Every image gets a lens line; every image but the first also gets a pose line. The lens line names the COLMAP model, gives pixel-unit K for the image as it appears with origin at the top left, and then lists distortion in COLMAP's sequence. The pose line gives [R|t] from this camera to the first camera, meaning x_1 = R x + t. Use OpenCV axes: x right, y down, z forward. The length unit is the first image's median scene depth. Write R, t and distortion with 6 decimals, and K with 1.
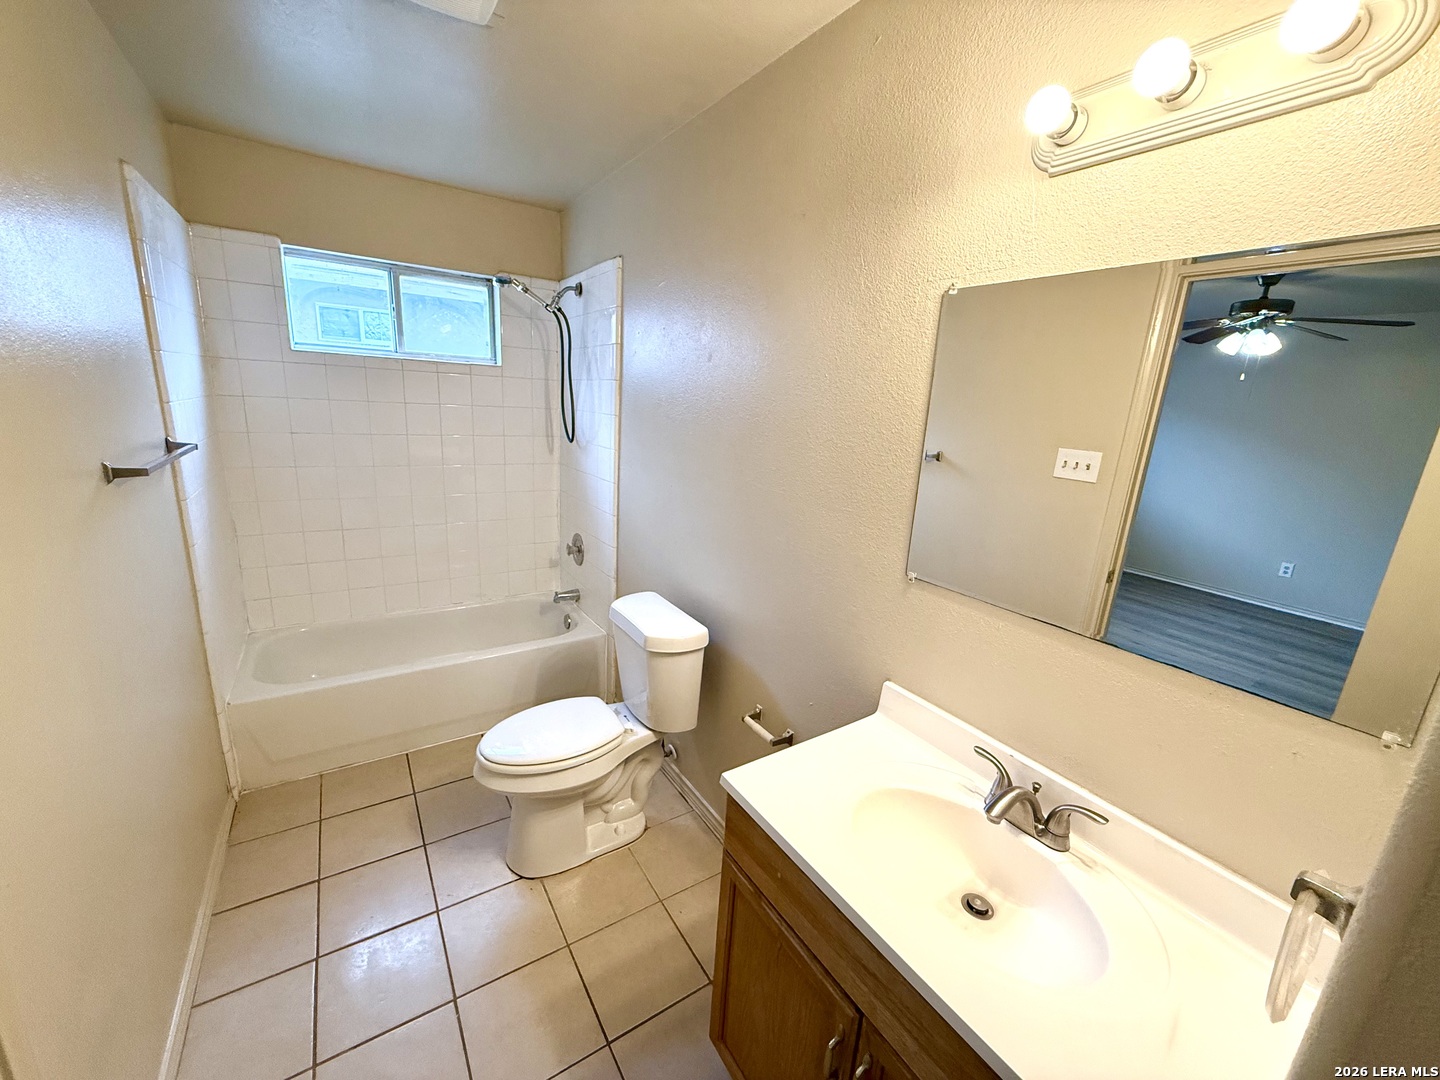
lens RADIAL K [[575.6, 0, 729.4], [0, 575.6, 546.4], [0, 0, 1]] dist [0.002762, -0.000596]
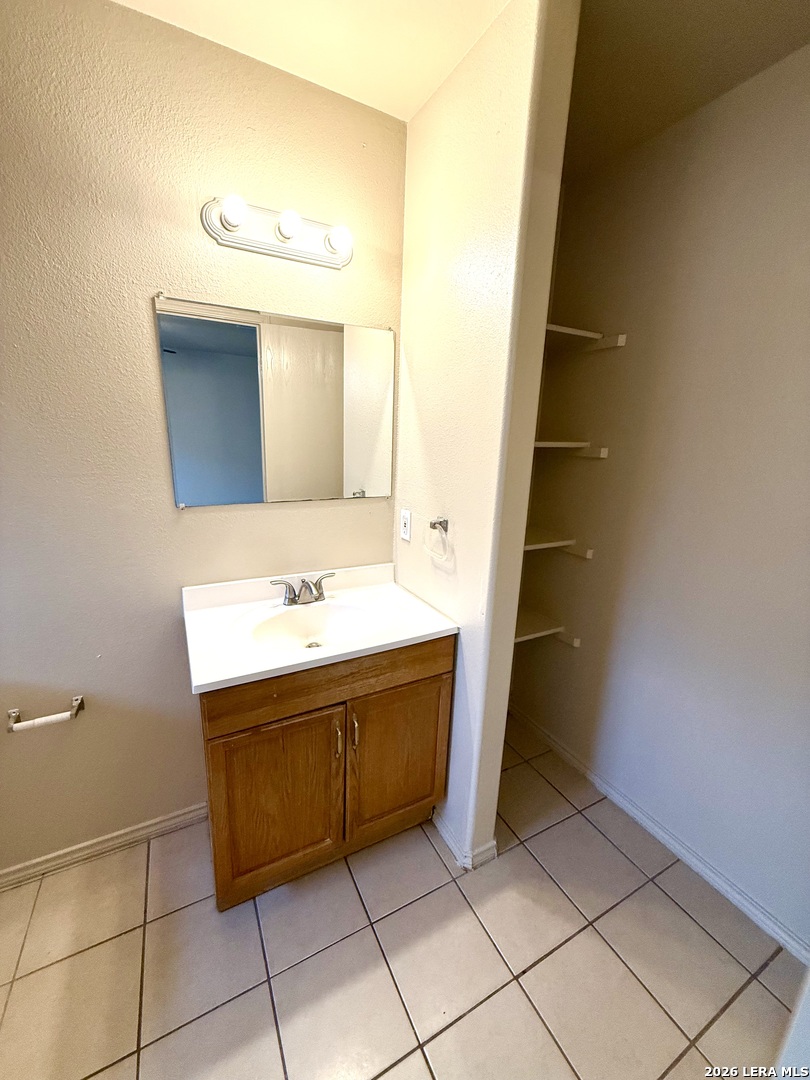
lens RADIAL K [[431.7, 0, 402.9], [0, 431.7, 539.2], [0, 0, 1]] dist [0.002762, -0.000596]
pose [[0.101948, -0.297578, 0.949239, -0.777343], [0.226721, 0.936048, 0.269093, -0.039850], [-0.968609, 0.187779, 0.162895, 0.382015]]
